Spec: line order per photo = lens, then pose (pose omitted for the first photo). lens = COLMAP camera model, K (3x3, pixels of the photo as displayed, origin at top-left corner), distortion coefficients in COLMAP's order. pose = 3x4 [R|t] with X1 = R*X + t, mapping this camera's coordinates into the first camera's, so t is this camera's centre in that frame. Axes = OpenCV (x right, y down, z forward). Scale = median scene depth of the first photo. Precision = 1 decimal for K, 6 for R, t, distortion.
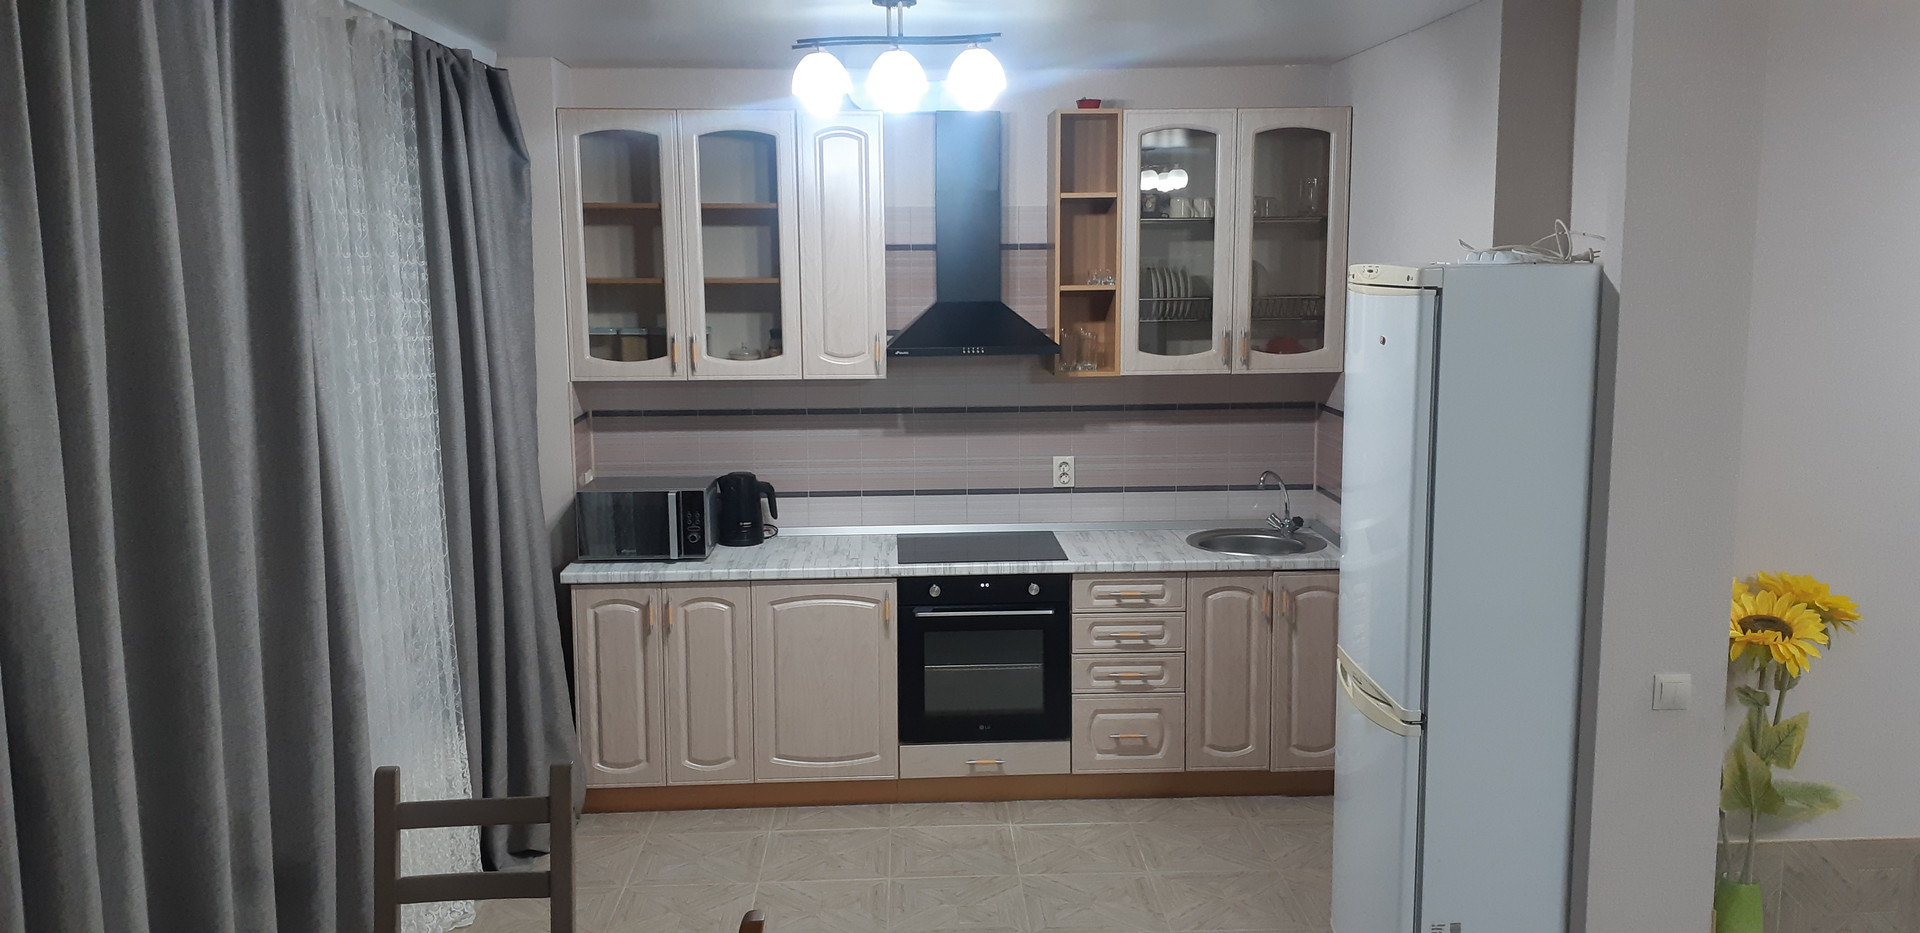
lens RADIAL K [[1442.7, 0, 960.2], [0, 1442.7, 459.9], [0, 0, 1]] dist [-0.001706, -0.005135]
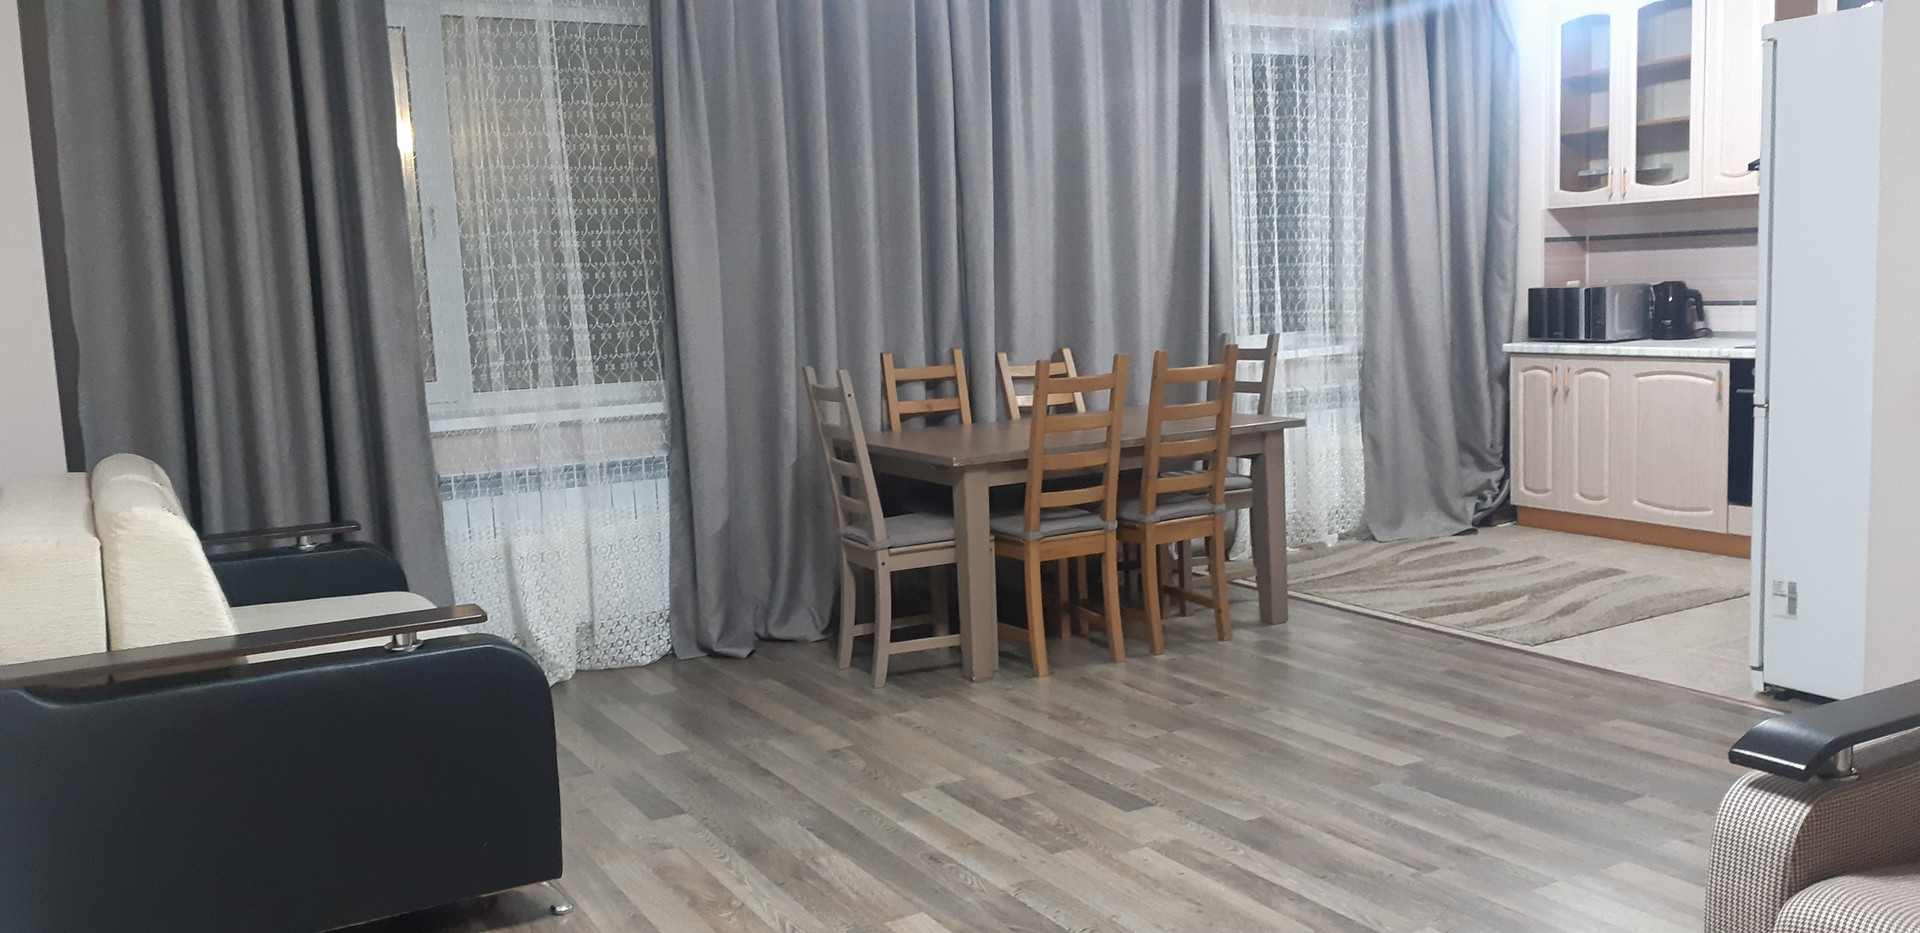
lens RADIAL K [[1442.7, 0, 965.0], [0, 1442.7, 464.4], [0, 0, 1]] dist [-0.001706, -0.005135]
pose [[0.470398, 0.106262, -0.876033, 0.690729], [-0.078738, 0.993818, 0.078269, 0.121530], [0.878934, 0.032160, 0.475857, -0.110626]]
